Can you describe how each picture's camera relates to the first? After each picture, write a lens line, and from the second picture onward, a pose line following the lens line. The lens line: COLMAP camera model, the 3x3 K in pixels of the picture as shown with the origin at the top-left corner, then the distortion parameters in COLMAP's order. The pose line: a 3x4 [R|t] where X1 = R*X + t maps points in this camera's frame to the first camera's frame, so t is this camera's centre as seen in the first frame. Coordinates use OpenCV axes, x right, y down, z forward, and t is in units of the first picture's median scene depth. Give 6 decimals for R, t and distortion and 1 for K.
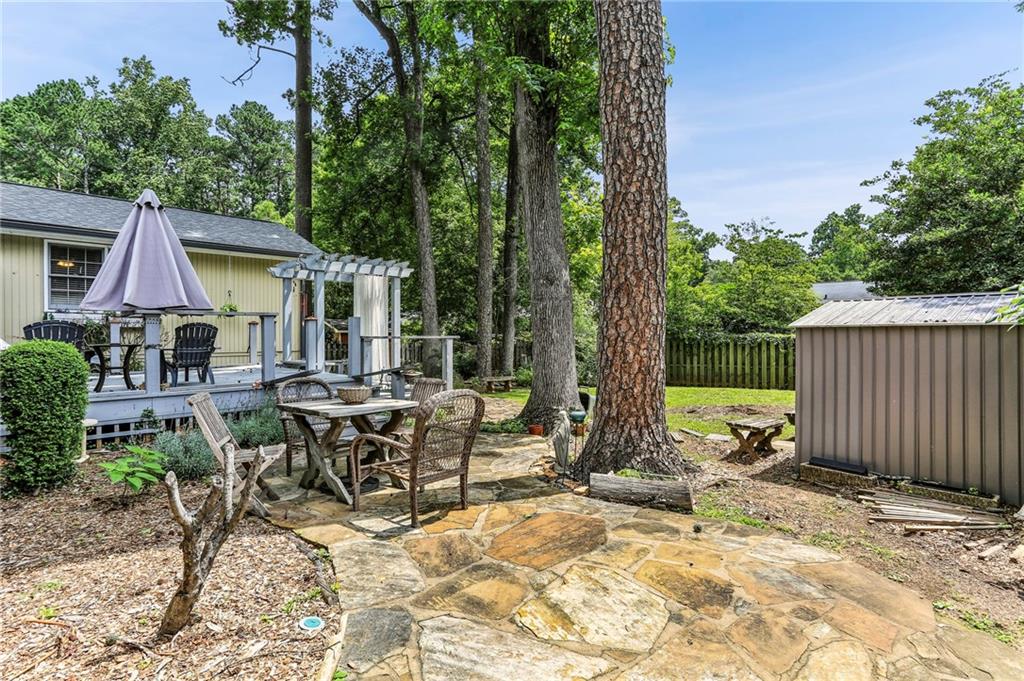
lens RADIAL K [[507.7, 0, 511.7], [0, 507.7, 336.7], [0, 0, 1]] dist [-0.001846, -0.000025]
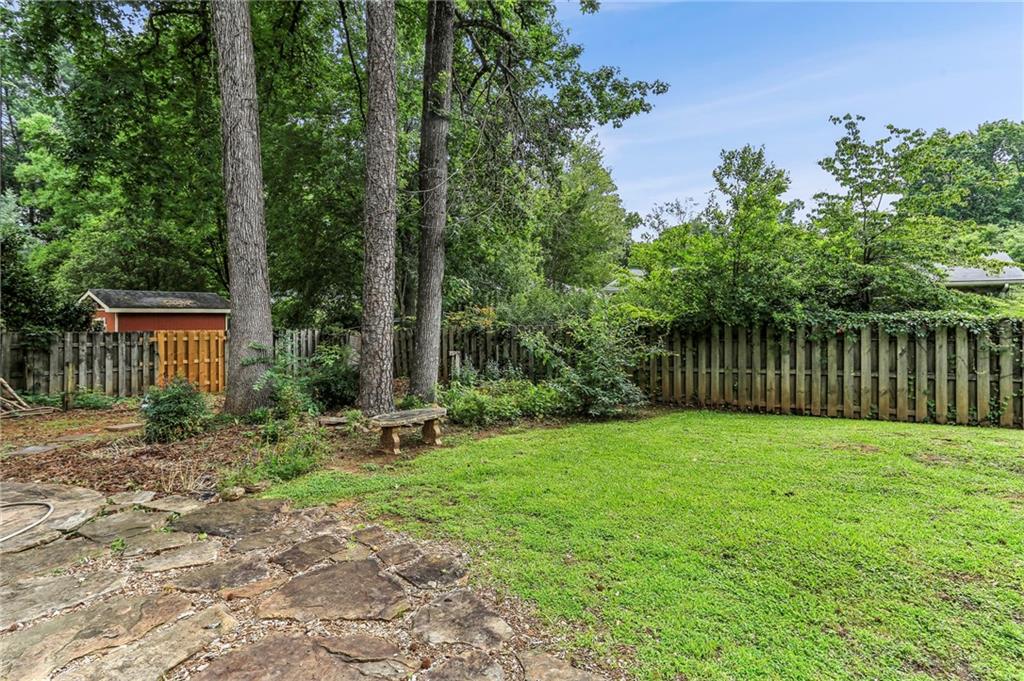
lens RADIAL K [[507.7, 0, 520.2], [0, 507.7, 314.5], [0, 0, 1]] dist [-0.001846, -0.000025]
pose [[0.979264, 0.004405, 0.202539, -0.020562], [-0.000855, 0.999845, -0.017610, 0.005611], [-0.202585, 0.017071, 0.979116, 0.539326]]
